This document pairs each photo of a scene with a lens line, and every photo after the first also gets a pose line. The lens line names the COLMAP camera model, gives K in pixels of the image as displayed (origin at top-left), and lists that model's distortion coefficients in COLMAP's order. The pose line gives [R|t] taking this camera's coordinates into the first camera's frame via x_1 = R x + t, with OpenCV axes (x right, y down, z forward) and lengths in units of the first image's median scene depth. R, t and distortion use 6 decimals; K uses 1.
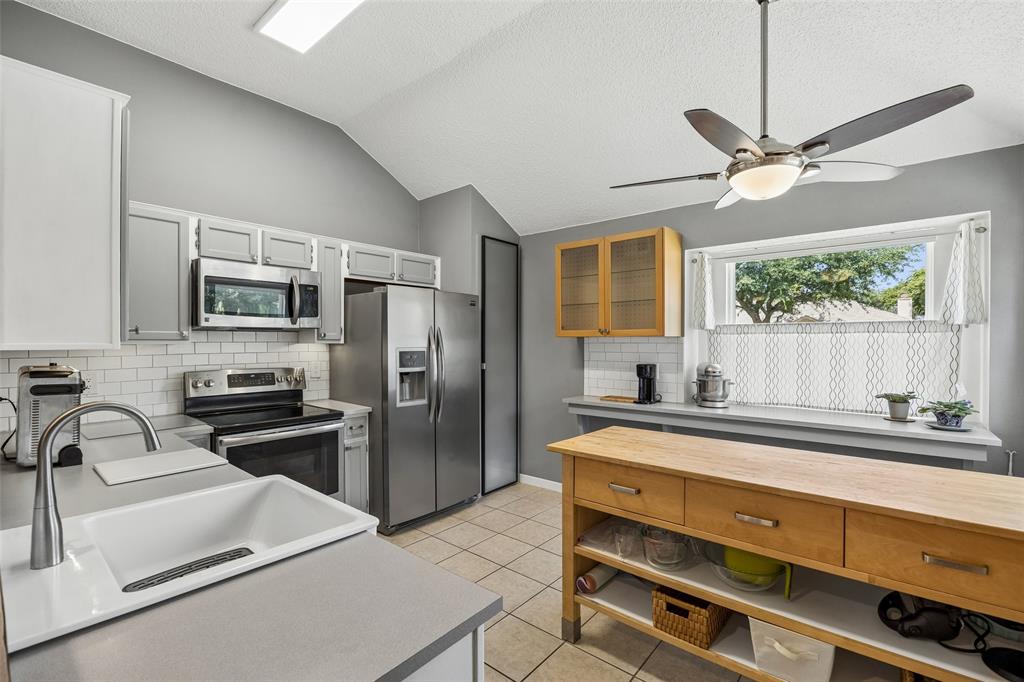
lens RADIAL K [[461.2, 0, 512.0], [0, 461.2, 341.0], [0, 0, 1]] dist [0.000836, 0.000191]
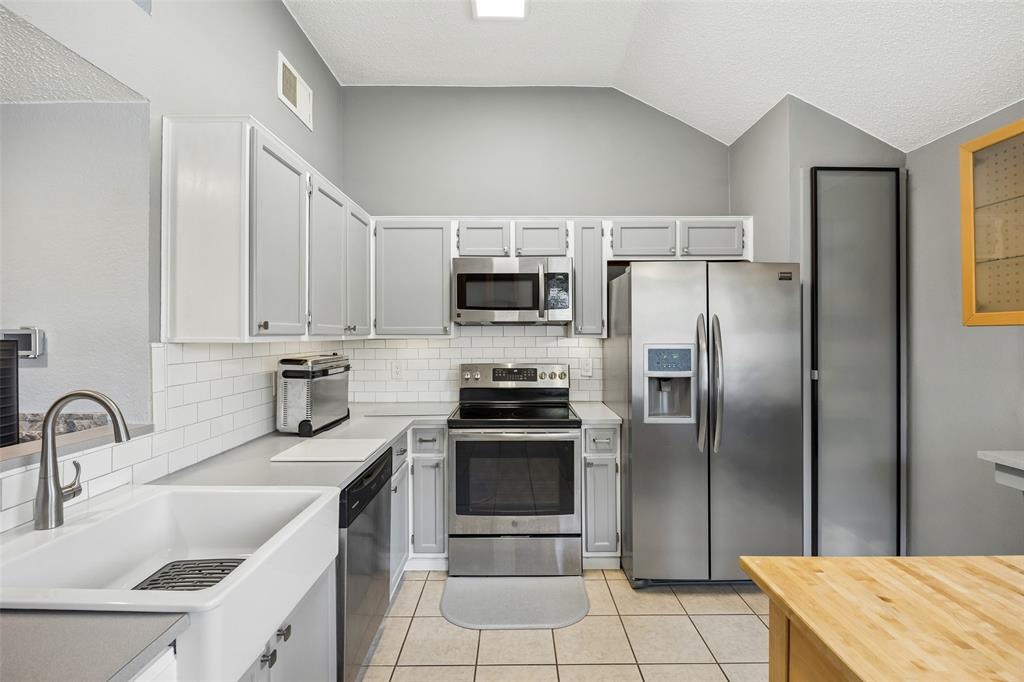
lens RADIAL K [[471.7, 0, 511.5], [0, 471.7, 331.8], [0, 0, 1]] dist [0.000117, 0.000624]
pose [[0.646747, -0.007494, -0.762668, 0.190334], [0.001573, 0.999963, -0.008492, 0.000708], [0.762703, 0.004292, 0.646735, 0.317712]]
